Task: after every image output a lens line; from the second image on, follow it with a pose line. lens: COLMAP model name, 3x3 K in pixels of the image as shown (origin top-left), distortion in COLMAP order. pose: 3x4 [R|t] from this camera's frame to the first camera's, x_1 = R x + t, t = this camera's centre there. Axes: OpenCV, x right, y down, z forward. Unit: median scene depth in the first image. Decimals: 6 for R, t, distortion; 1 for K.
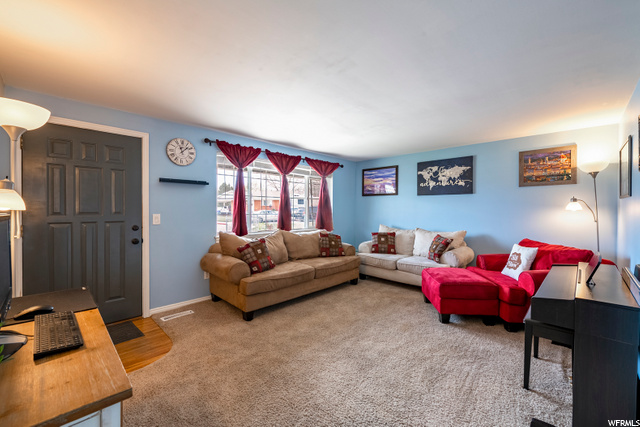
lens RADIAL K [[259.7, 0, 317.2], [0, 259.7, 209.1], [0, 0, 1]] dist [-0.000209, -0.000077]
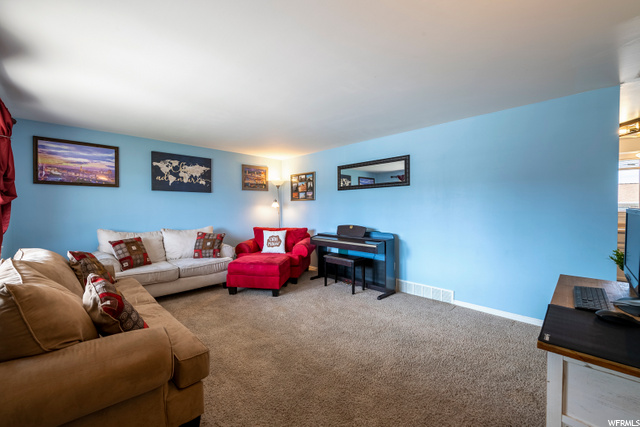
lens RADIAL K [[259.7, 0, 317.2], [0, 259.7, 209.1], [0, 0, 1]] dist [-0.000209, -0.000077]
pose [[0.013240, -0.010191, 0.999860, -0.511789], [0.001166, 0.999948, 0.010177, 0.000642], [-0.999912, 0.001032, 0.013251, 0.521683]]
